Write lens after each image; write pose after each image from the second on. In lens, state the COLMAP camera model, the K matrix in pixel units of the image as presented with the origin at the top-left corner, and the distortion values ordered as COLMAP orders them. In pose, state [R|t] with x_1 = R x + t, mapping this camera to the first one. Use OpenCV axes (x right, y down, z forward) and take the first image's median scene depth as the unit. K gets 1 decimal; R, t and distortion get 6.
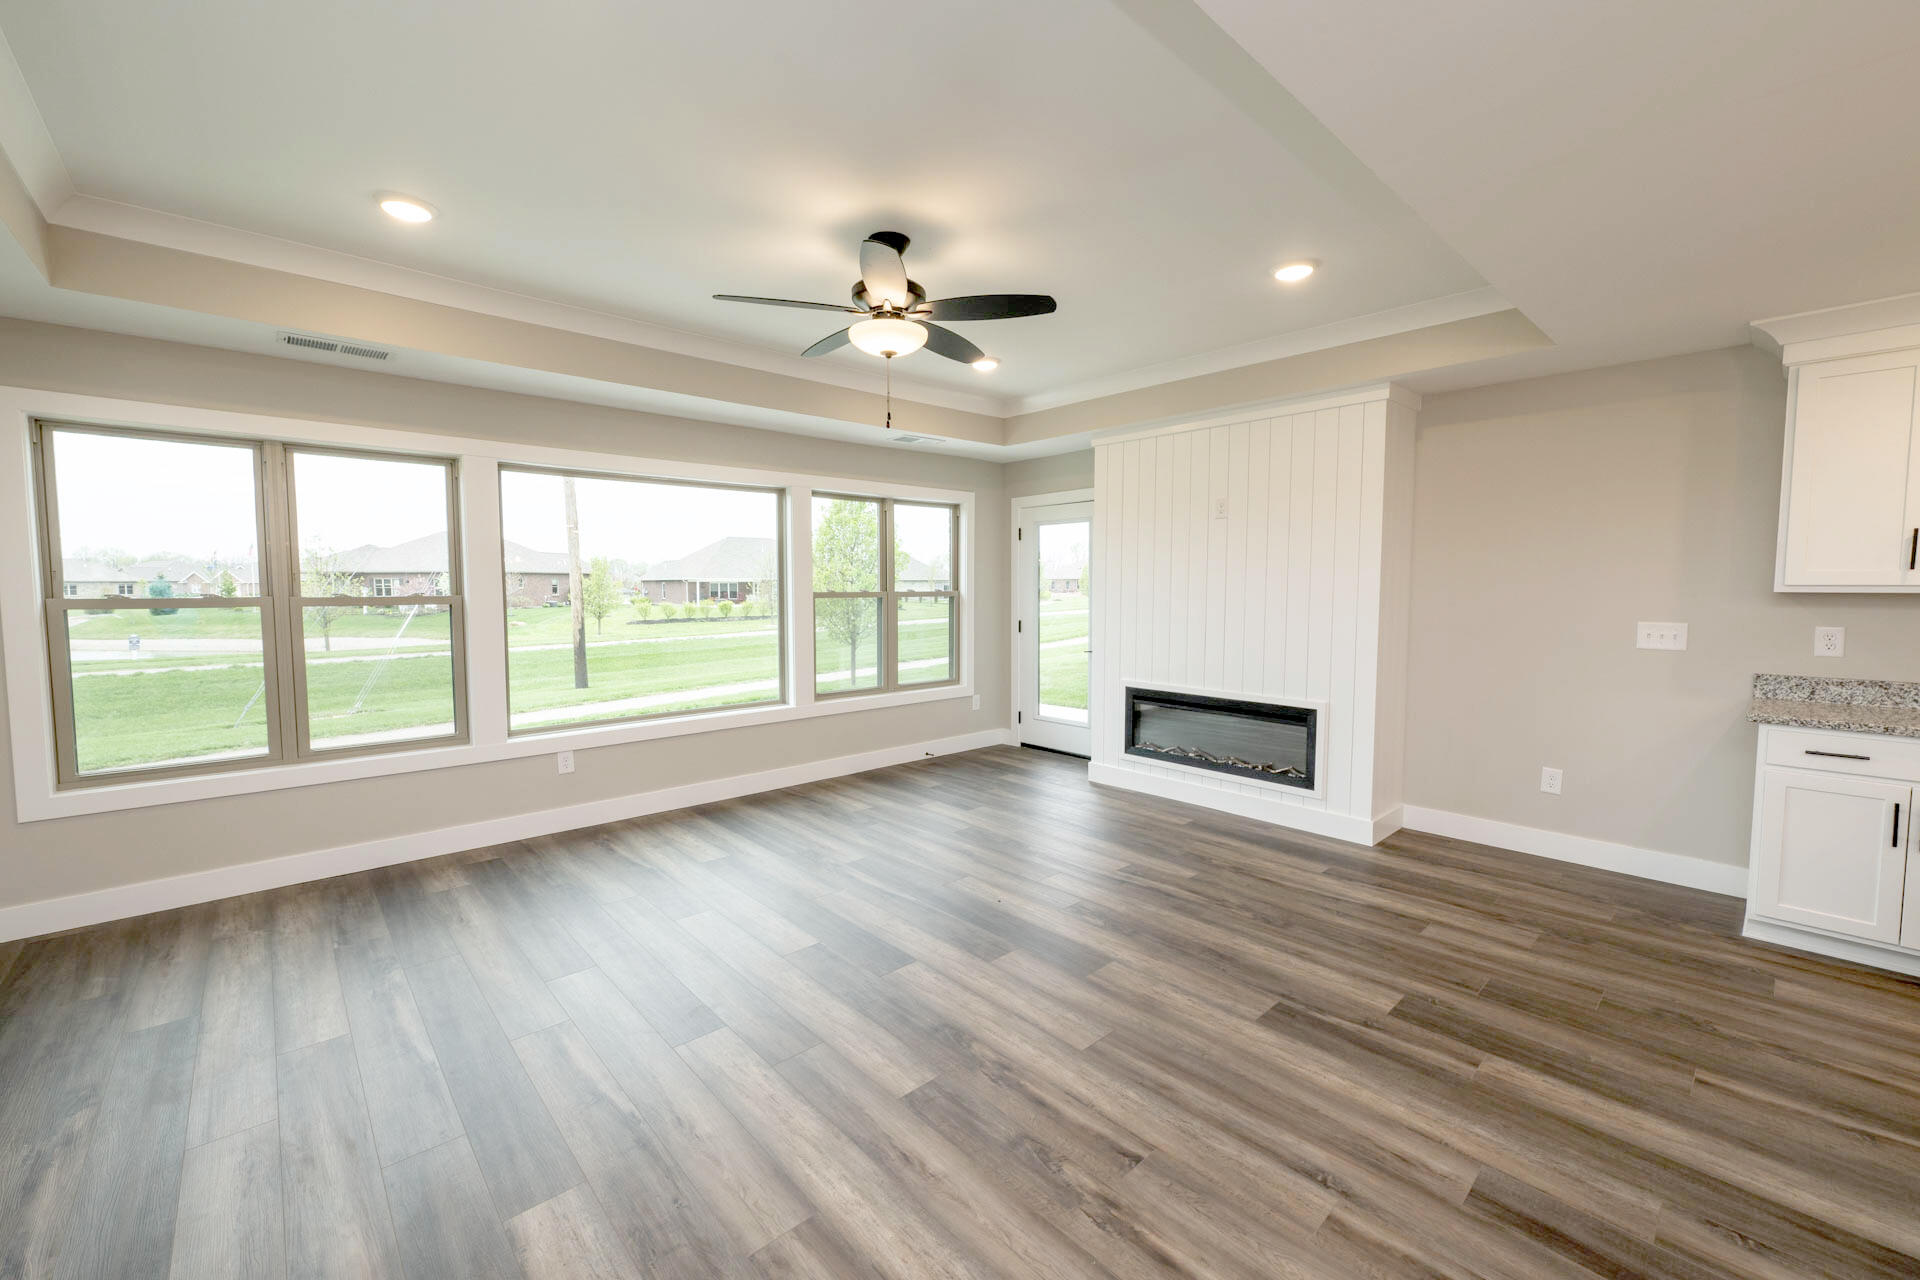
lens RADIAL K [[775.2, 0, 991.4], [0, 775.2, 638.2], [0, 0, 1]] dist [-0.001736, 0.000159]
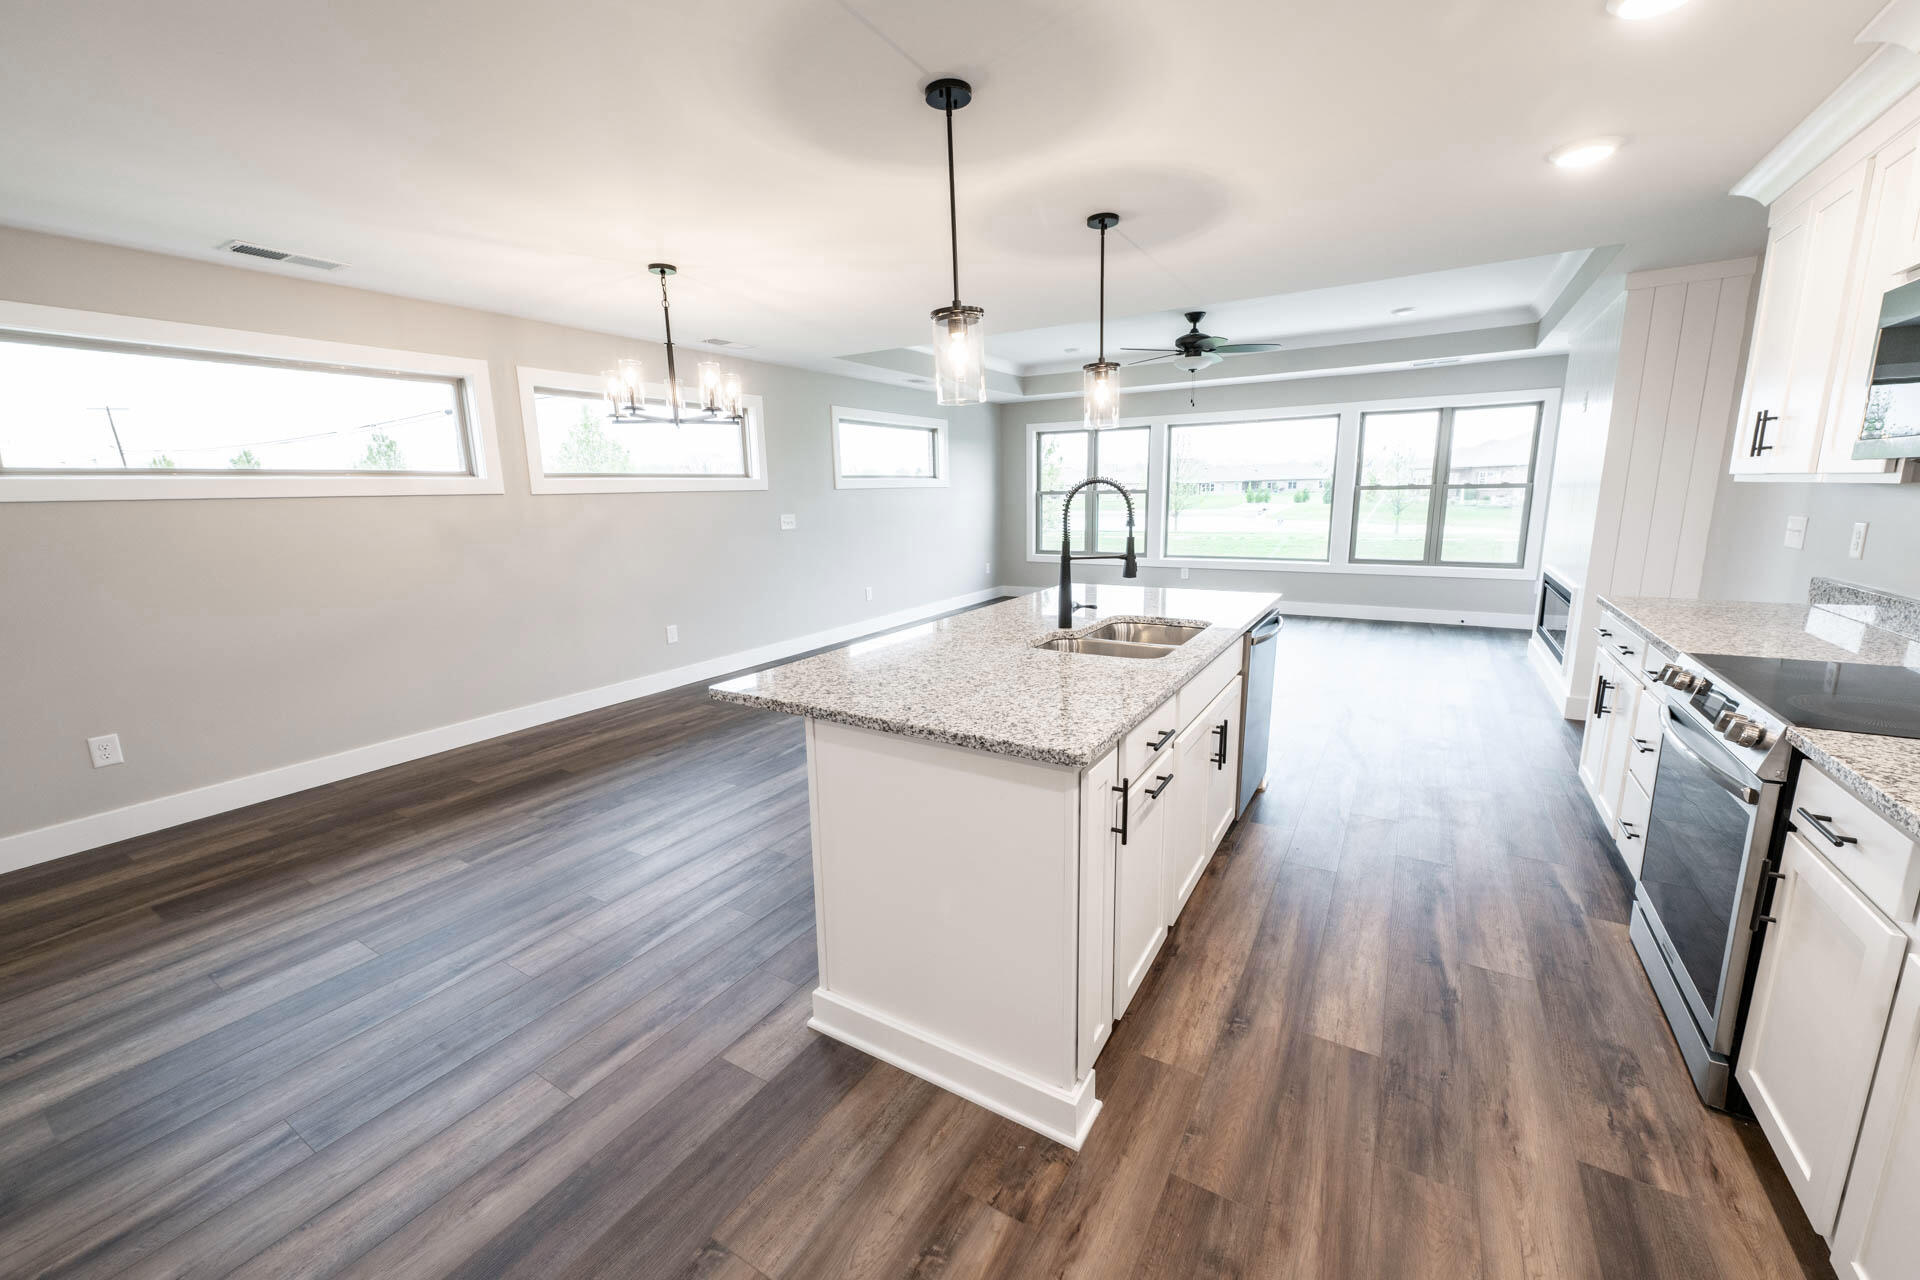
lens RADIAL K [[767.1, 0, 917.6], [0, 767.1, 634.1], [0, 0, 1]] dist [-0.000206, -0.000205]
pose [[0.219900, 0.177733, -0.959195, 1.507469], [-0.049307, 0.984031, 0.171031, 0.011720], [0.974275, 0.009685, 0.225152, -0.156560]]
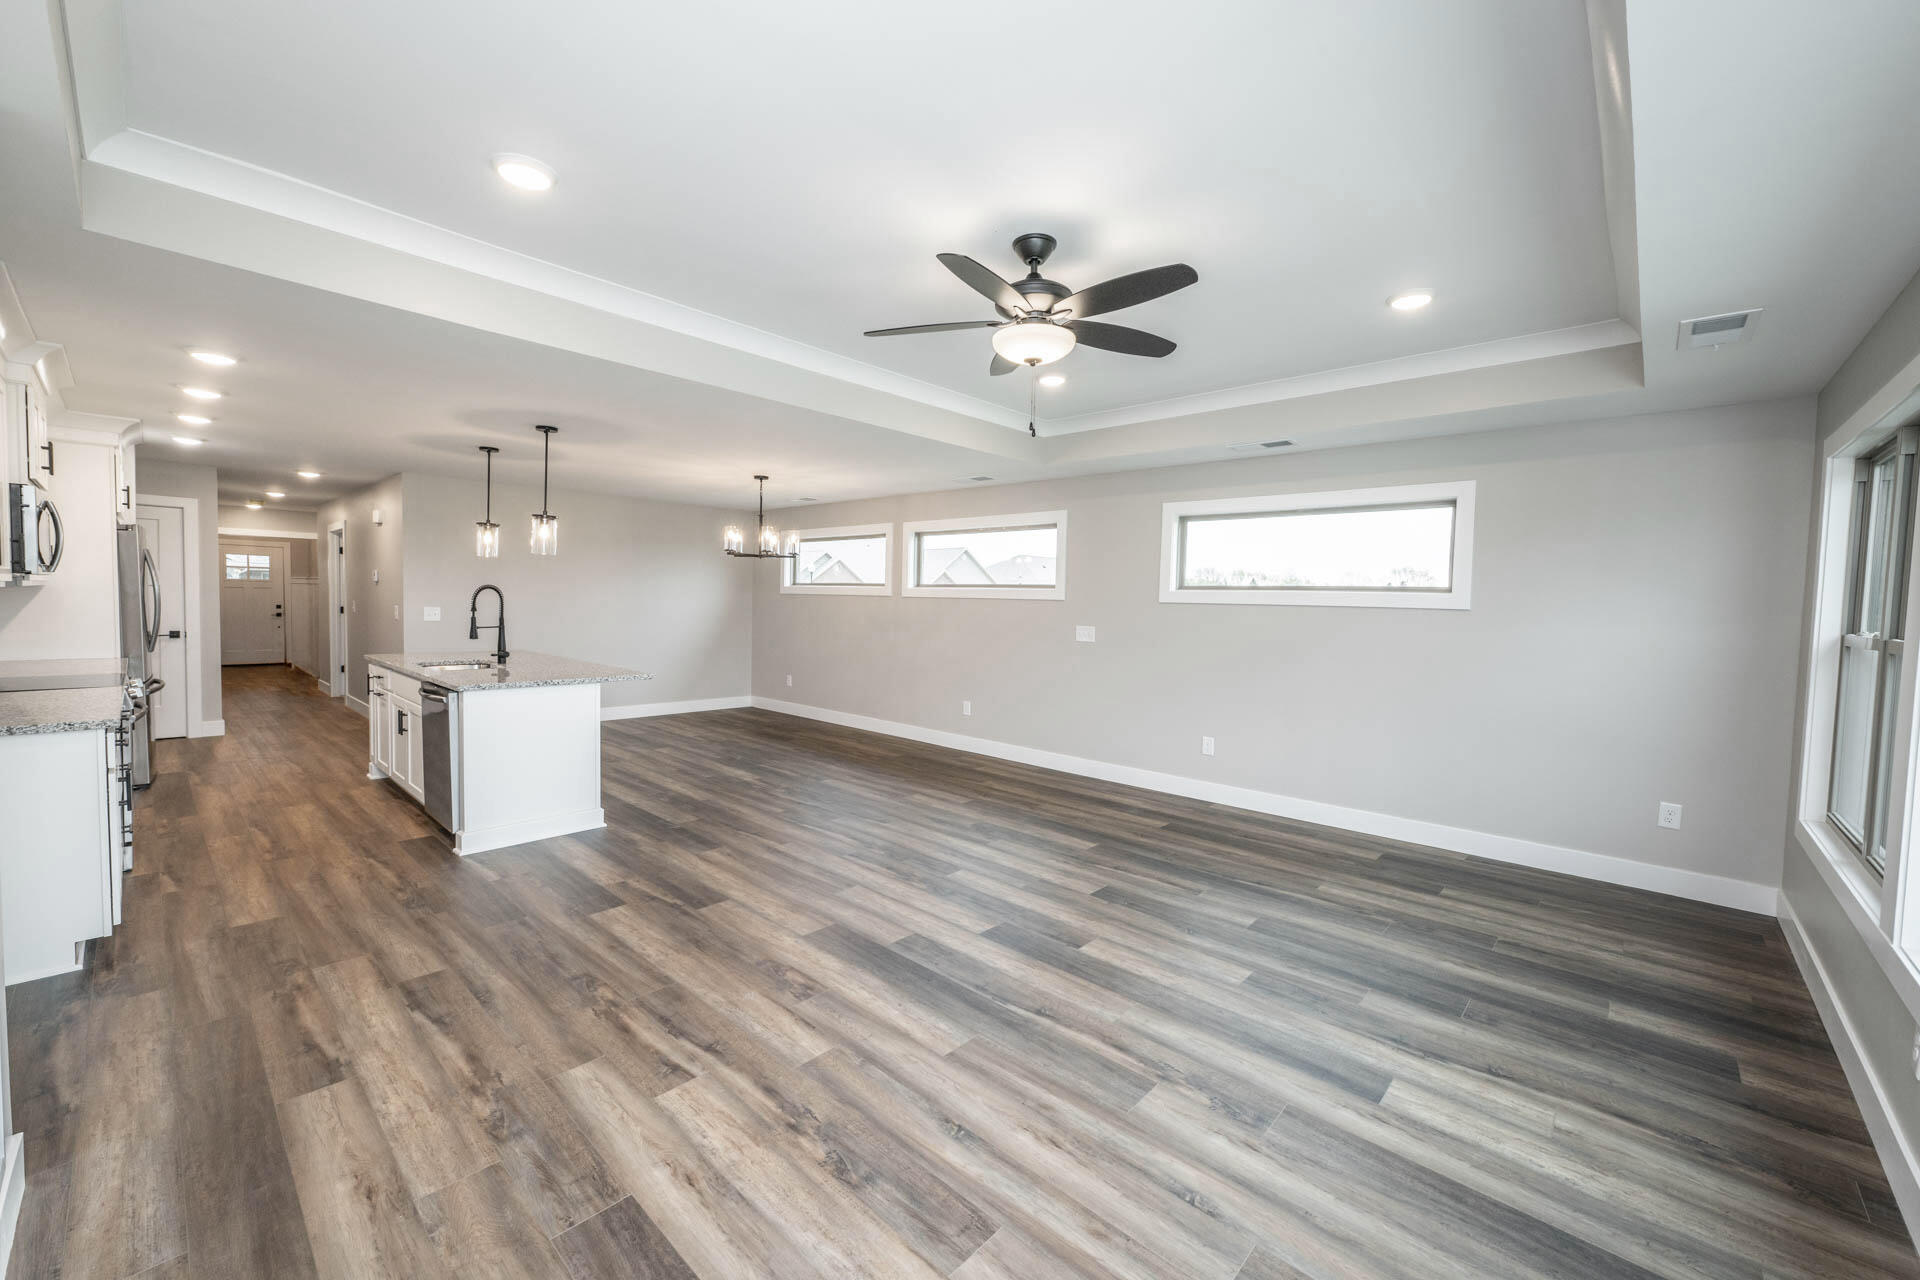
lens RADIAL K [[739.0, 0, 978.4], [0, 739.0, 636.5], [0, 0, 1]] dist [-0.001388, -0.000192]
pose [[-0.997086, -0.018975, -0.073885, -0.006502], [-0.027794, 0.992356, 0.120240, -0.117090], [0.071038, 0.121944, -0.989992, 1.621847]]
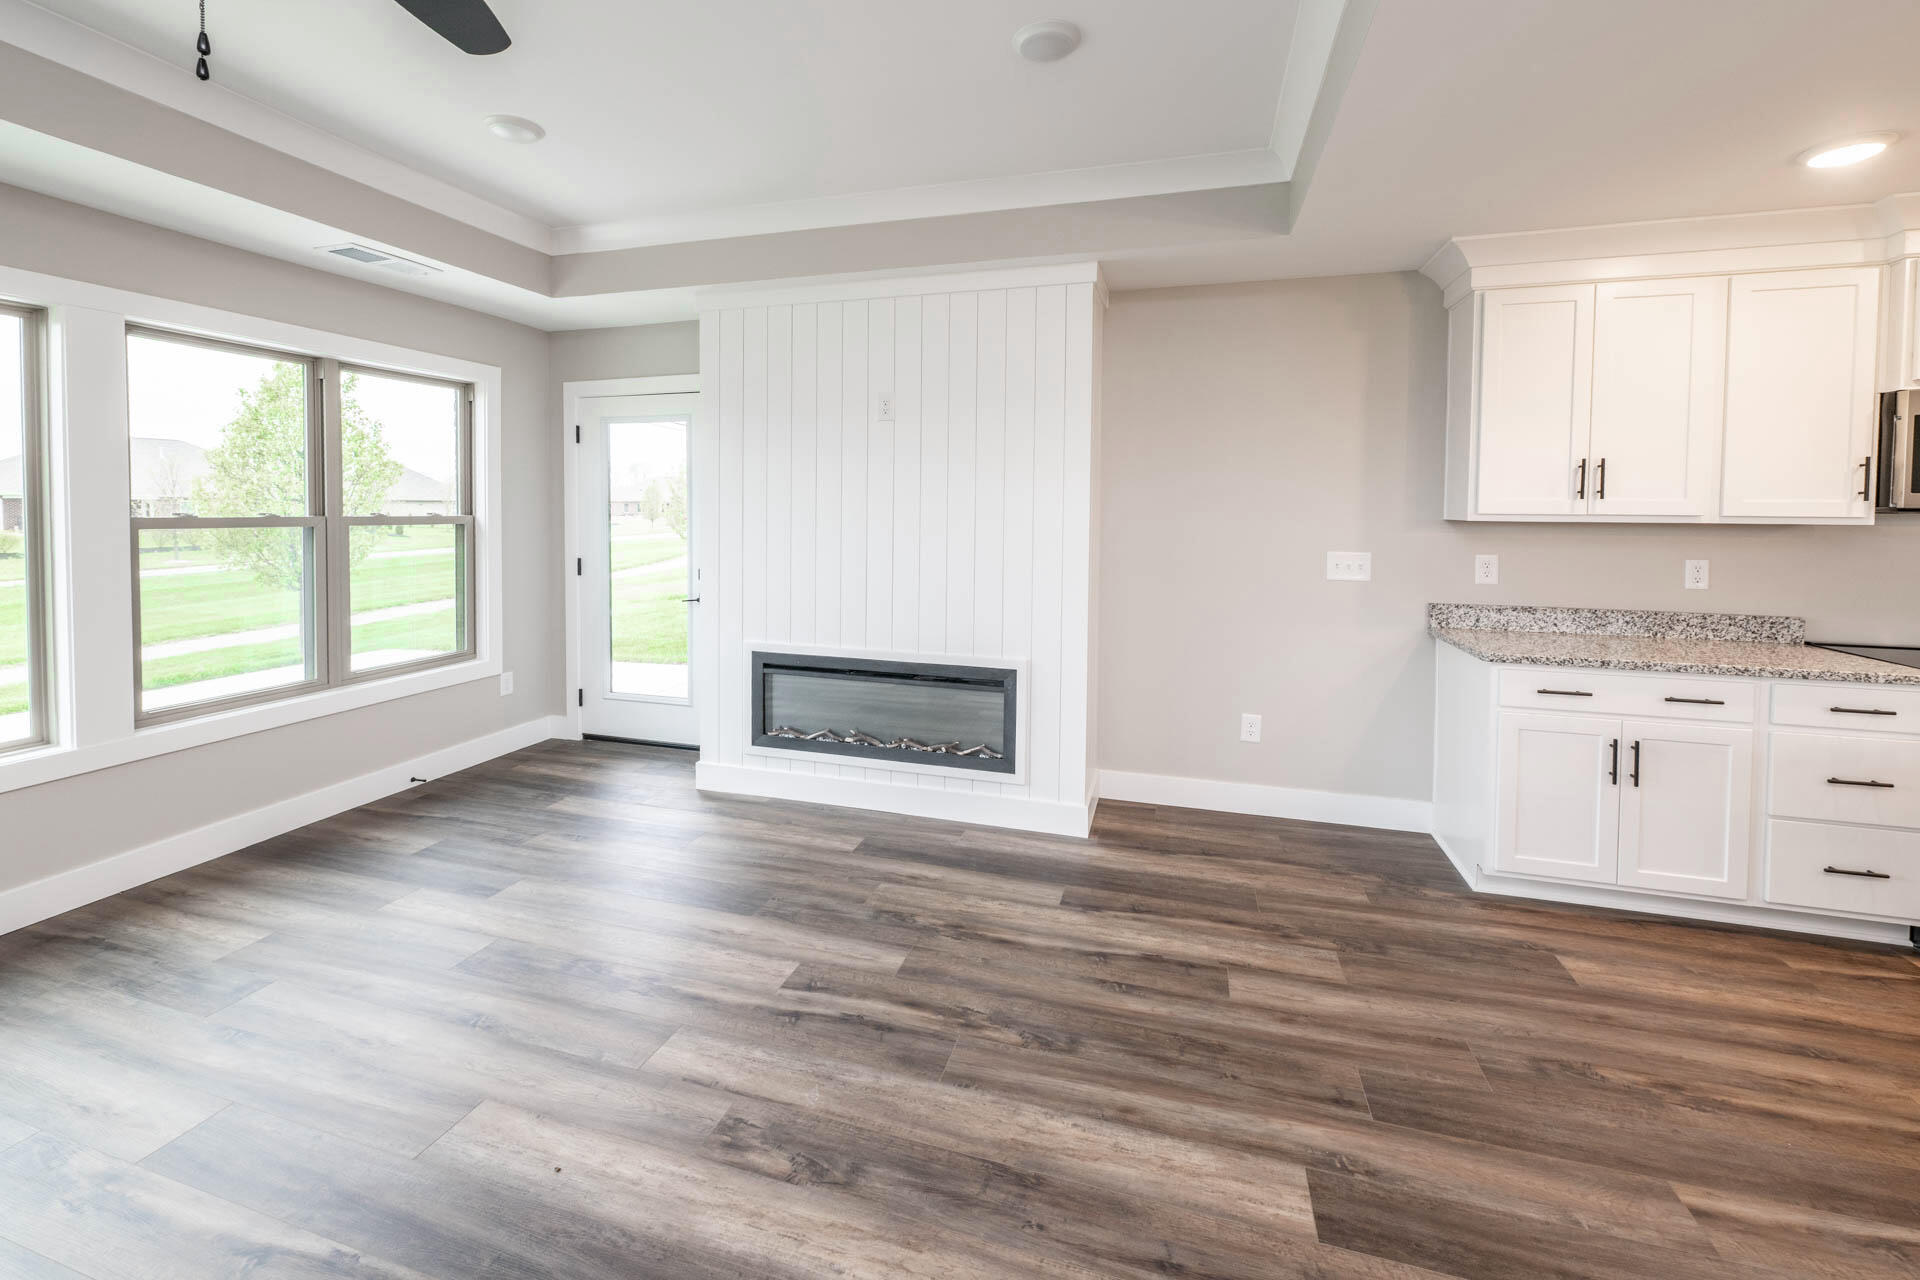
lens RADIAL K [[750.6, 0, 969.3], [0, 750.6, 534.9], [0, 0, 1]] dist [-0.000764, -0.000479]
pose [[0.864116, -0.010169, 0.503191, 0.000855], [0.027339, 0.999268, -0.026755, -0.029275], [-0.502550, 0.036876, 0.863761, 0.440760]]
